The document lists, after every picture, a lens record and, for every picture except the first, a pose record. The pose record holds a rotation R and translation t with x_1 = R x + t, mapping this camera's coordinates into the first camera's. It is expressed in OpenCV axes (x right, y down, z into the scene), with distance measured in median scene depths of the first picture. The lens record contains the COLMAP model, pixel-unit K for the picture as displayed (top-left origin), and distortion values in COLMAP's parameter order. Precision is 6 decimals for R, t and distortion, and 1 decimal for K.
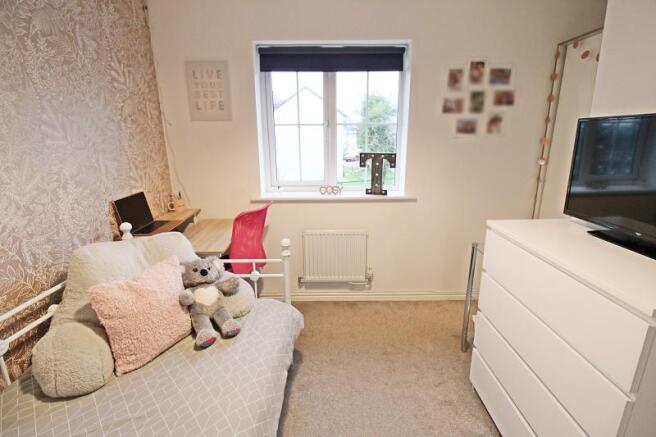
lens RADIAL K [[306.5, 0, 330.6], [0, 306.5, 218.7], [0, 0, 1]] dist [-0.009404, -0.008397]
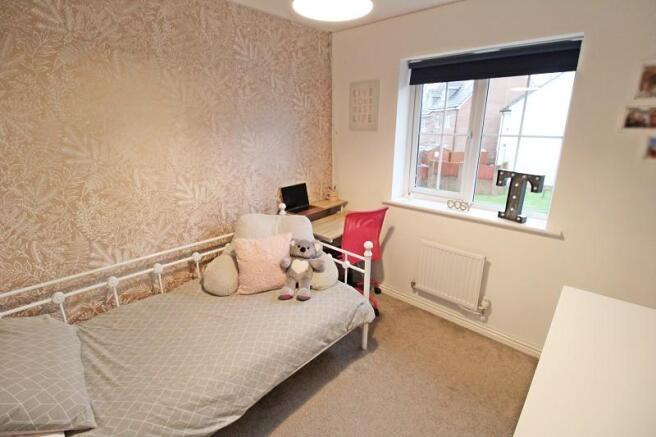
lens RADIAL K [[306.5, 0, 328.8], [0, 306.5, 220.4], [0, 0, 1]] dist [-0.009404, -0.008397]
pose [[0.724401, 0.211036, -0.656283, 0.393021], [-0.183514, 0.976673, 0.111500, -0.091665], [0.664504, 0.039666, 0.746231, 0.031504]]
